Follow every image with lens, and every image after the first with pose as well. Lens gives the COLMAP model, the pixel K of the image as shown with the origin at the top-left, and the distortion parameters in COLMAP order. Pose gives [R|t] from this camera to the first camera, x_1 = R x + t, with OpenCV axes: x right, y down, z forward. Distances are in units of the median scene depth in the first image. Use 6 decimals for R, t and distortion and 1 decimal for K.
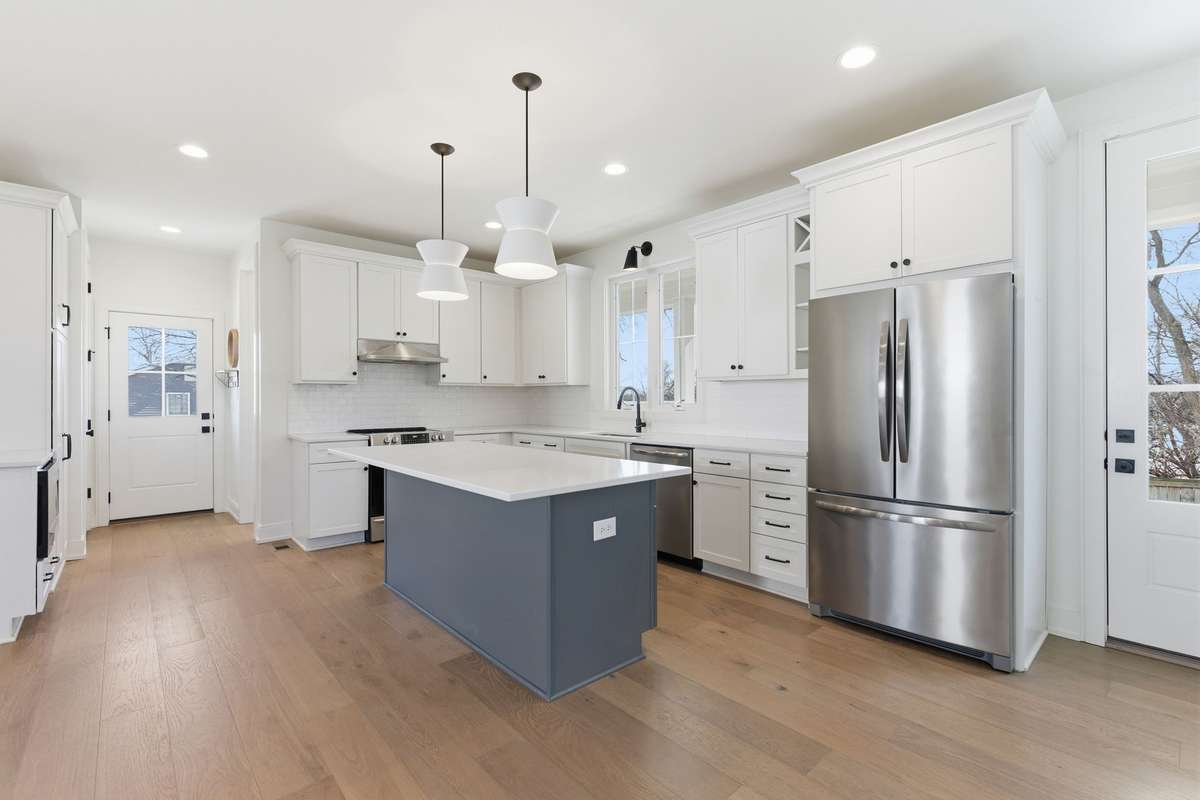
lens RADIAL K [[525.3, 0, 594.5], [0, 525.3, 402.0], [0, 0, 1]] dist [0.002356, 0.000082]
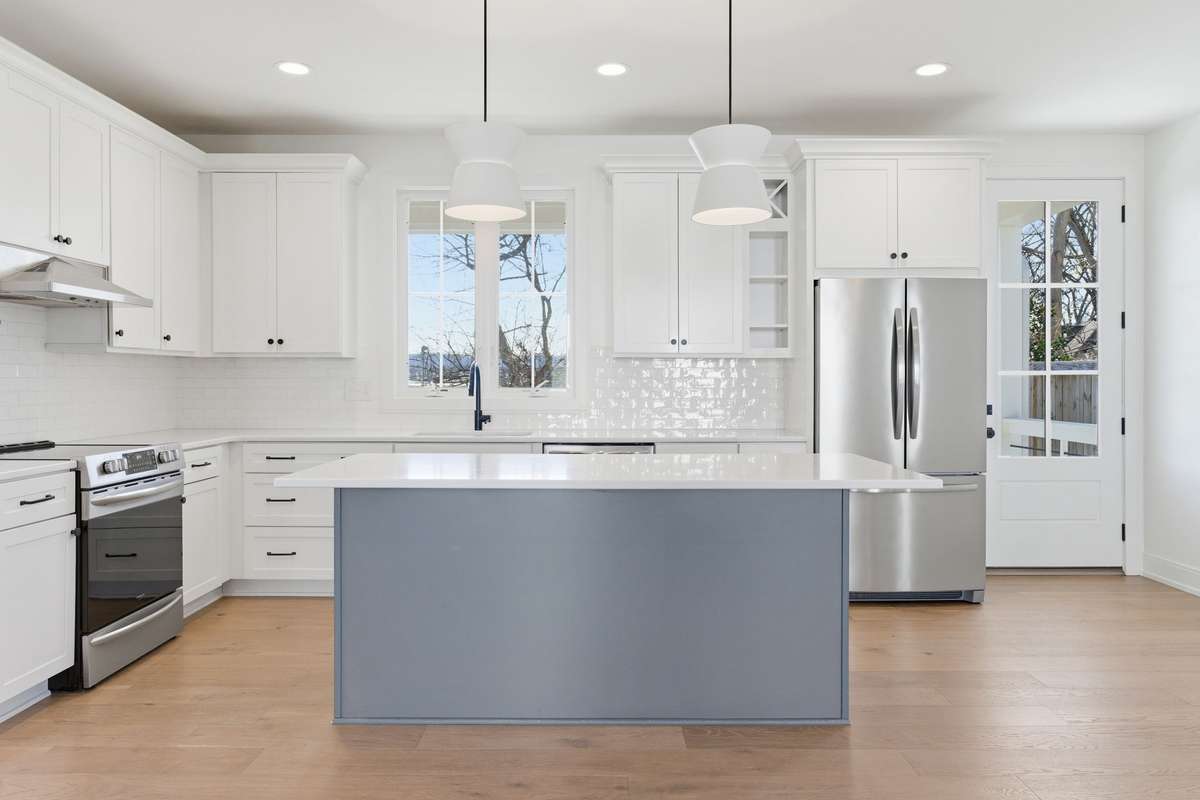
lens RADIAL K [[843.5, 0, 597.3], [0, 843.5, 389.7], [0, 0, 1]] dist [0.002750, 0.000748]
pose [[0.676419, -0.005693, 0.736495, -0.736396], [0.003128, 0.999983, 0.004857, 0.000768], [-0.736510, -0.000982, 0.676426, 0.185618]]
